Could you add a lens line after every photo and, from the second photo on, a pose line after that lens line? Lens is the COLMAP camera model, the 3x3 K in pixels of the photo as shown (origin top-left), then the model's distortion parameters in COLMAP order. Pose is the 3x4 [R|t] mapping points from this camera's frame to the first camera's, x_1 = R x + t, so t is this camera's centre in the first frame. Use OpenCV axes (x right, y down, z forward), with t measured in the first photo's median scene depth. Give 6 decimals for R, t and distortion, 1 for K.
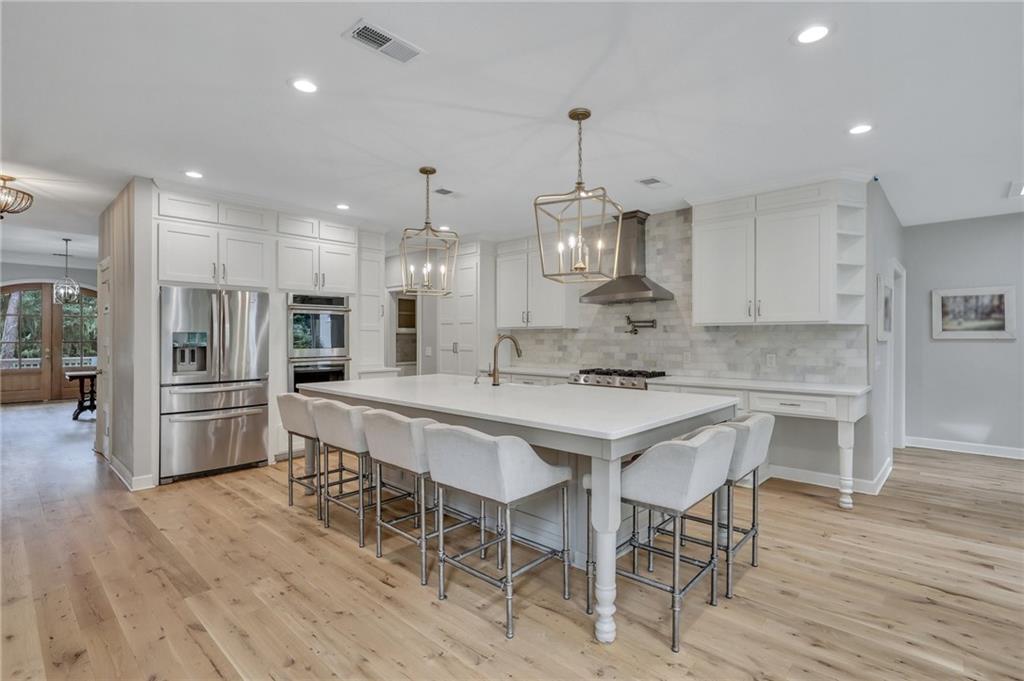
lens RADIAL K [[469.6, 0, 524.9], [0, 469.6, 341.0], [0, 0, 1]] dist [0.004906, 0.000443]
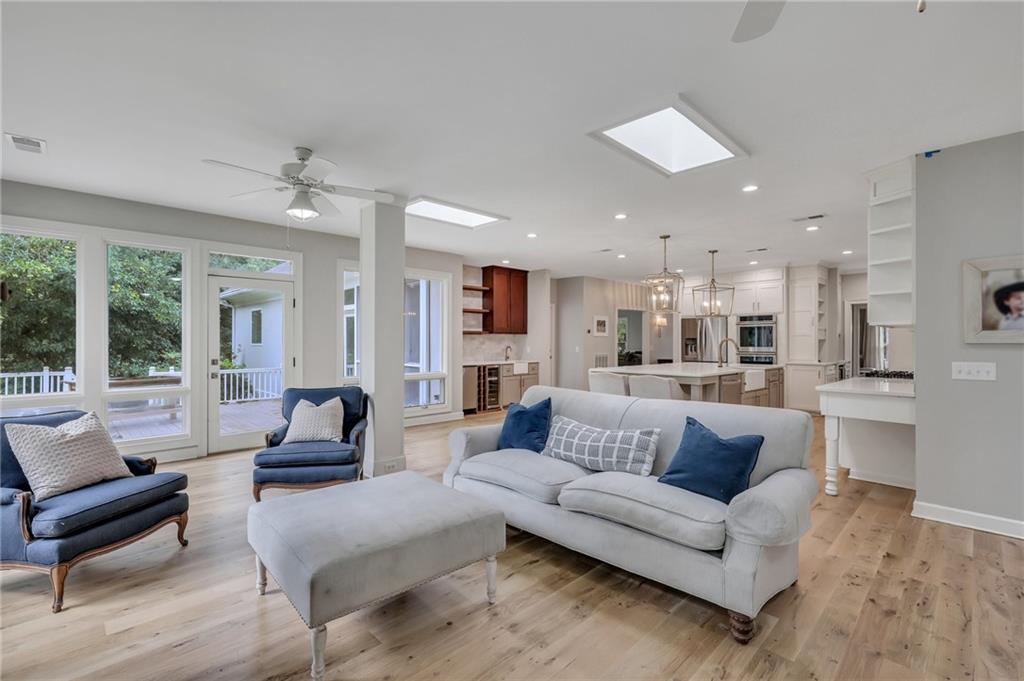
lens RADIAL K [[469.6, 0, 514.6], [0, 469.6, 346.8], [0, 0, 1]] dist [0.004906, 0.000443]
pose [[-0.070239, -0.010262, -0.997477, 1.295614], [-0.007494, 0.999924, -0.009759, 0.037097], [0.997502, 0.006789, -0.070310, 0.287689]]
